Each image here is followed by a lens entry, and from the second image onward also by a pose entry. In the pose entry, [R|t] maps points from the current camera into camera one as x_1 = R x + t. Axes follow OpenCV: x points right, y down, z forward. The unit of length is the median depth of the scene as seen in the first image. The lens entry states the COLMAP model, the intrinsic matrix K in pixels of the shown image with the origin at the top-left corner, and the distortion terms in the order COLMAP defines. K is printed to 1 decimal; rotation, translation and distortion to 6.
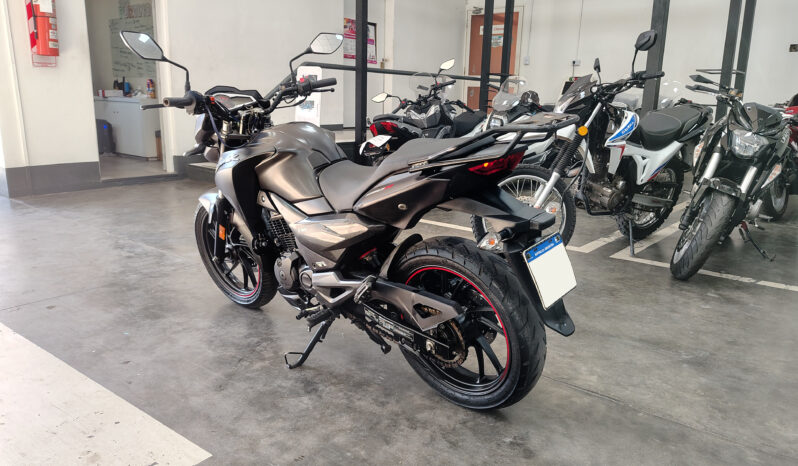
lens RADIAL K [[571.4, 0, 424.4], [0, 571.4, 213.7], [0, 0, 1]] dist [-0.016552, -0.003325]
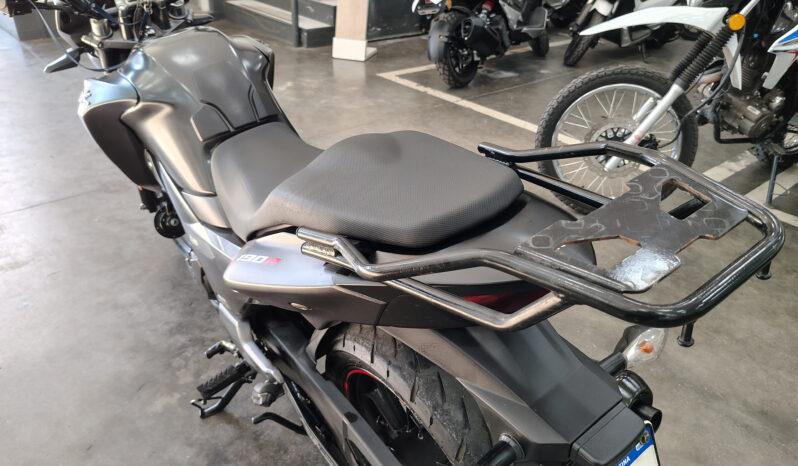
lens RADIAL K [[571.4, 0, 424.4], [0, 571.4, 213.7], [0, 0, 1]] dist [-0.016552, -0.003325]
pose [[0.982867, 0.113753, -0.145025, 0.057738], [-0.064818, 0.949894, 0.305777, -0.112298], [0.172541, -0.291138, 0.940993, 0.299468]]
